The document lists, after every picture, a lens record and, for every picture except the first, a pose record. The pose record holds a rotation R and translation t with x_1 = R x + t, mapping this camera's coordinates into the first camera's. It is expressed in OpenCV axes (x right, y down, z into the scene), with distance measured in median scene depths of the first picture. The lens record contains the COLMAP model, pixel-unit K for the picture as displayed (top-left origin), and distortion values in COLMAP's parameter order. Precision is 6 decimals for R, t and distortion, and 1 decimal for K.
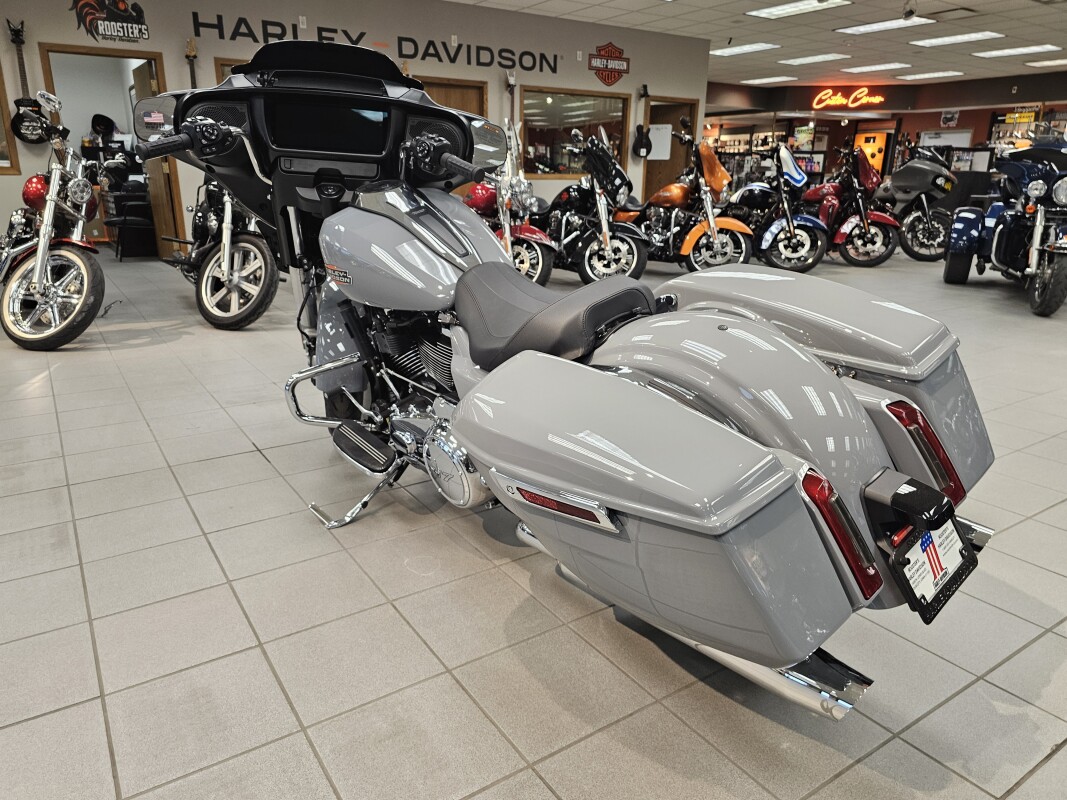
lens RADIAL K [[728.3, 0, 526.4], [0, 728.3, 414.2], [0, 0, 1]] dist [0.025040, -0.024217]
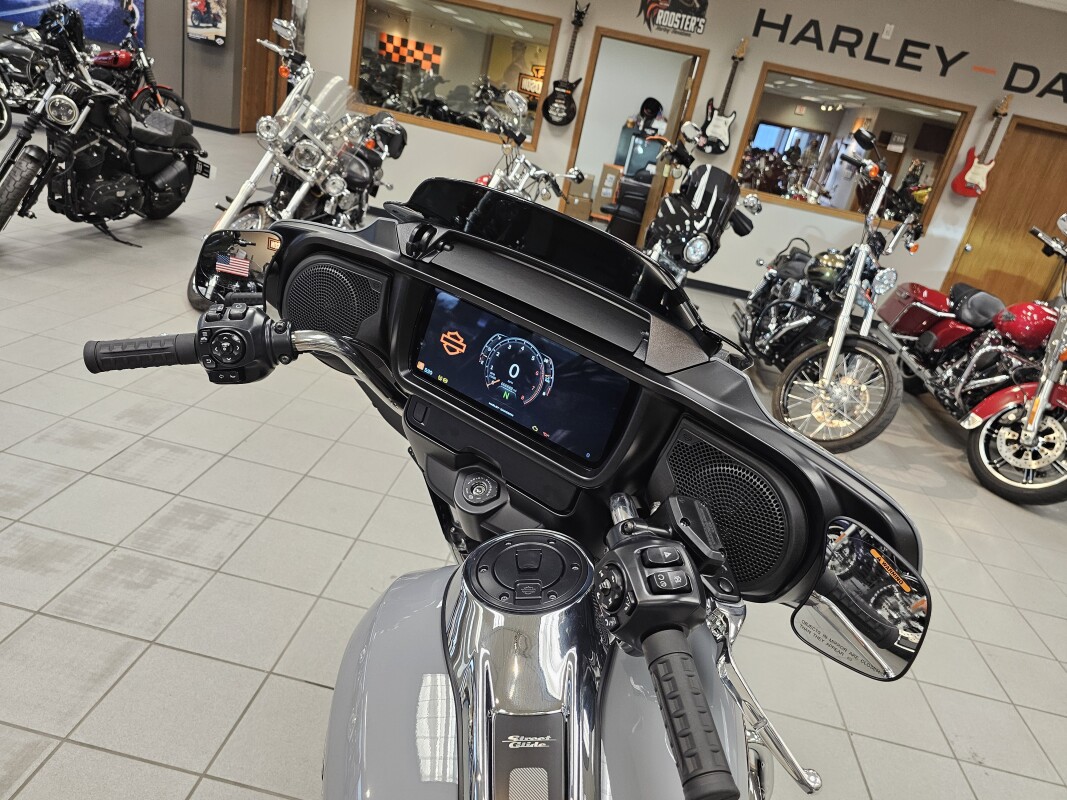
lens RADIAL K [[730.1, 0, 533.4], [0, 730.1, 390.7], [0, 0, 1]] dist [0.030213, -0.031889]
pose [[0.745648, 0.374718, -0.550995, -0.005117], [-0.379967, 0.918391, 0.110376, -0.131184], [0.547389, 0.127059, 0.827177, 0.195592]]
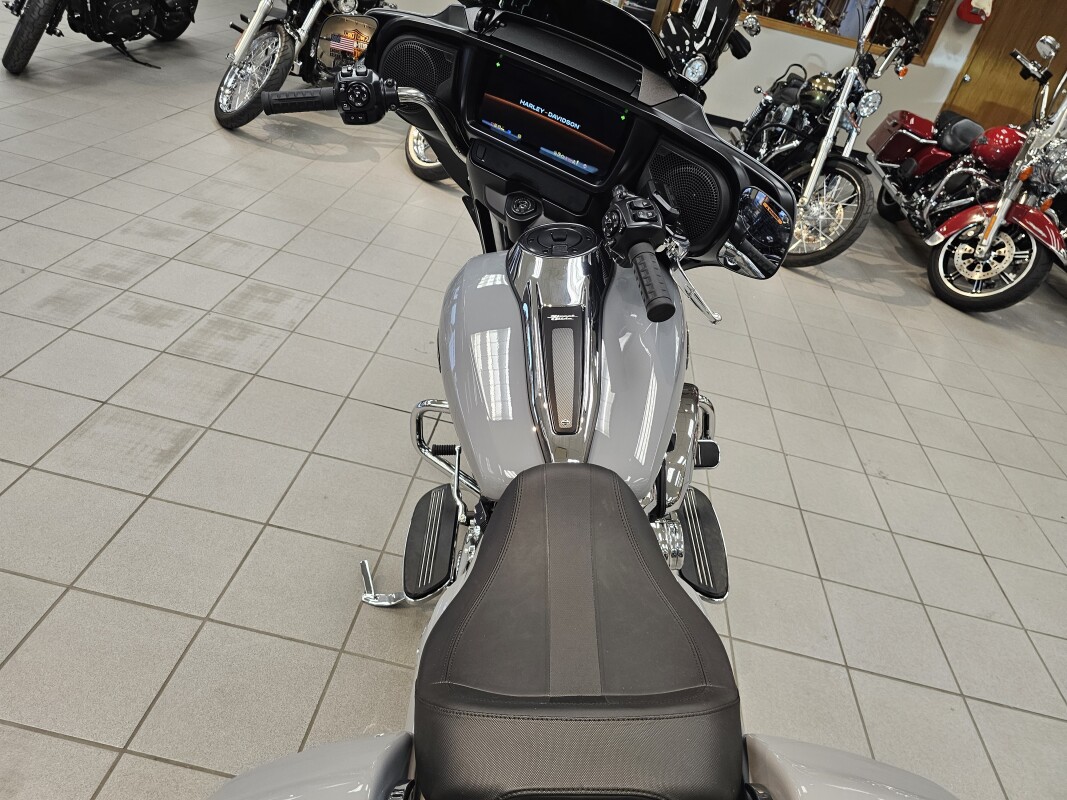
lens RADIAL K [[724.1, 0, 528.6], [0, 724.1, 396.1], [0, 0, 1]] dist [0.034688, -0.031074]
pose [[0.743156, 0.484080, -0.461937, 0.039523], [-0.384882, 0.873982, 0.296685, -0.108940], [0.547344, -0.042692, 0.835818, 0.134739]]
